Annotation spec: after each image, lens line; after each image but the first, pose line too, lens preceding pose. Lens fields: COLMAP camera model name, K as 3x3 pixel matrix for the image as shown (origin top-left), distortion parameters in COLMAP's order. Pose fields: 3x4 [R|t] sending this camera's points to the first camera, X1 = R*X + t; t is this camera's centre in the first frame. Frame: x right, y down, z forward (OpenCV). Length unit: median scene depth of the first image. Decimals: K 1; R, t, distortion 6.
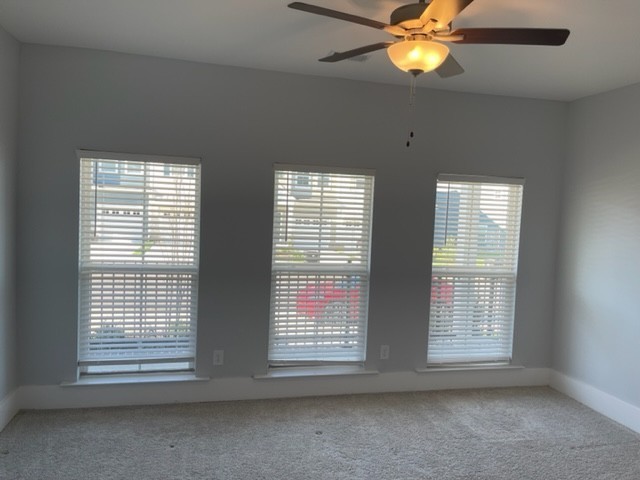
lens RADIAL K [[483.6, 0, 327.7], [0, 483.6, 242.7], [0, 0, 1]] dist [0.075946, -0.105088]
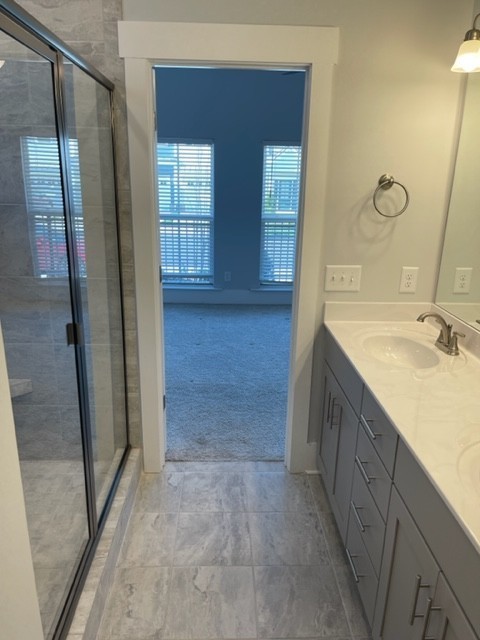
lens RADIAL K [[483.6, 0, 241.7], [0, 483.6, 325.1], [0, 0, 1]] dist [0.075946, -0.105088]
pose [[0.976317, 0.038229, -0.212942, 0.145498], [0.010831, 0.974393, 0.224591, 0.039620], [0.216075, -0.221578, 0.950902, -0.464195]]
